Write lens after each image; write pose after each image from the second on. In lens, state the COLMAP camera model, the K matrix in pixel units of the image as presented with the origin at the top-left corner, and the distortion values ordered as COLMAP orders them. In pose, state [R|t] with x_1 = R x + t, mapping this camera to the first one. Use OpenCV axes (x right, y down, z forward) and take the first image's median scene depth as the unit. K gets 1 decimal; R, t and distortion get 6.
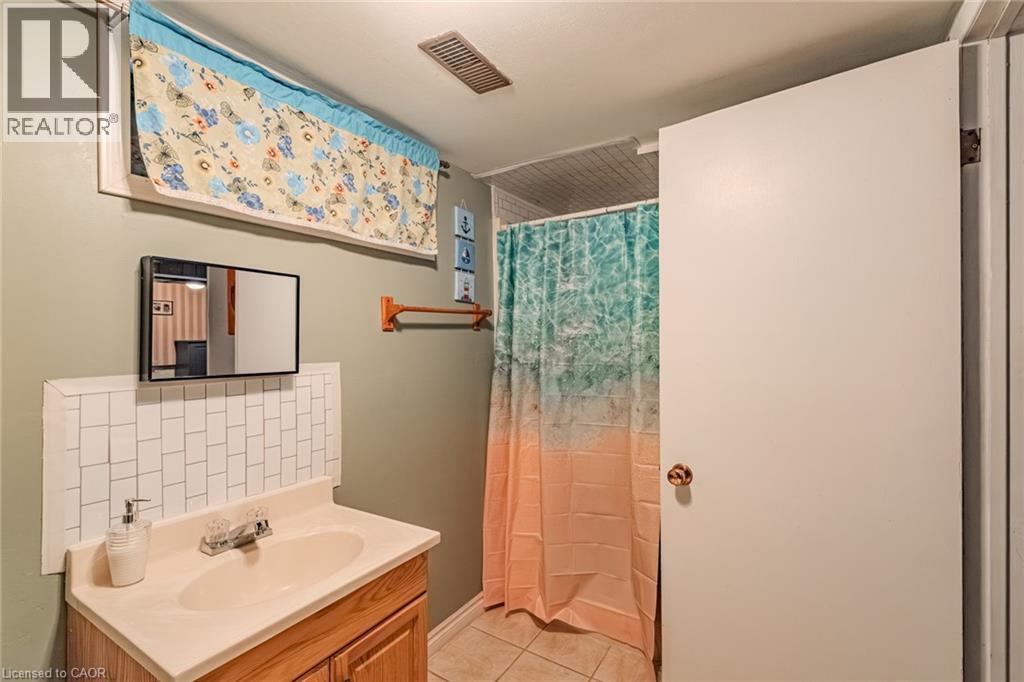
lens RADIAL K [[461.8, 0, 518.3], [0, 461.8, 339.3], [0, 0, 1]] dist [0.000866, 0.000246]
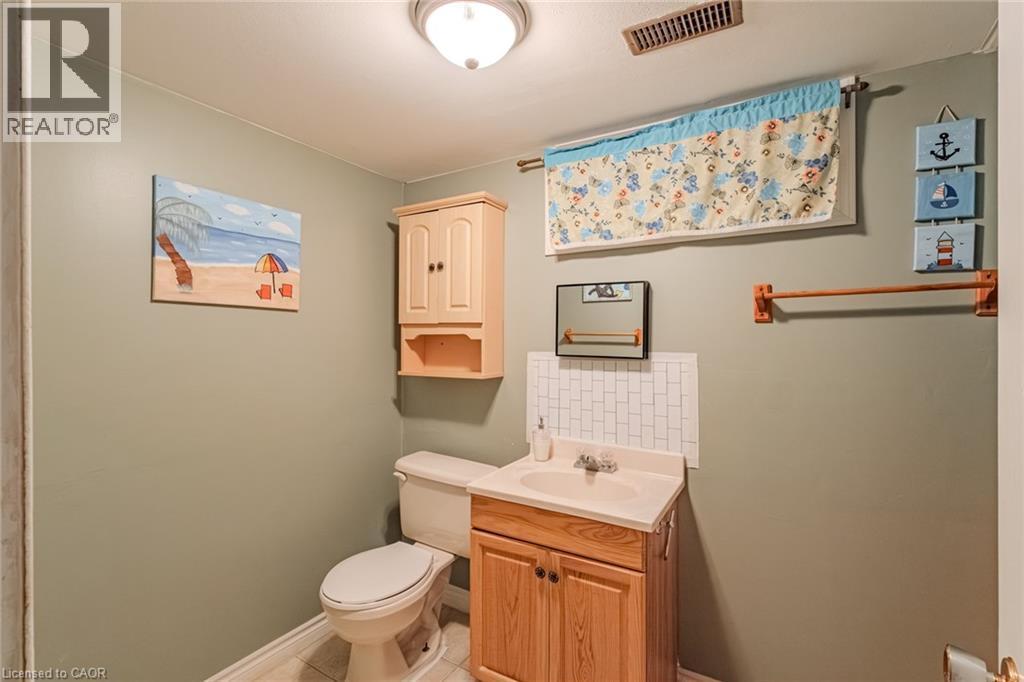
lens RADIAL K [[461.8, 0, 517.9], [0, 461.8, 340.1], [0, 0, 1]] dist [0.000866, 0.000246]
pose [[0.009419, 0.005496, -0.999941, 0.707631], [-0.003547, 0.999979, 0.005463, 0.015260], [0.999949, 0.003495, 0.009438, 0.597849]]
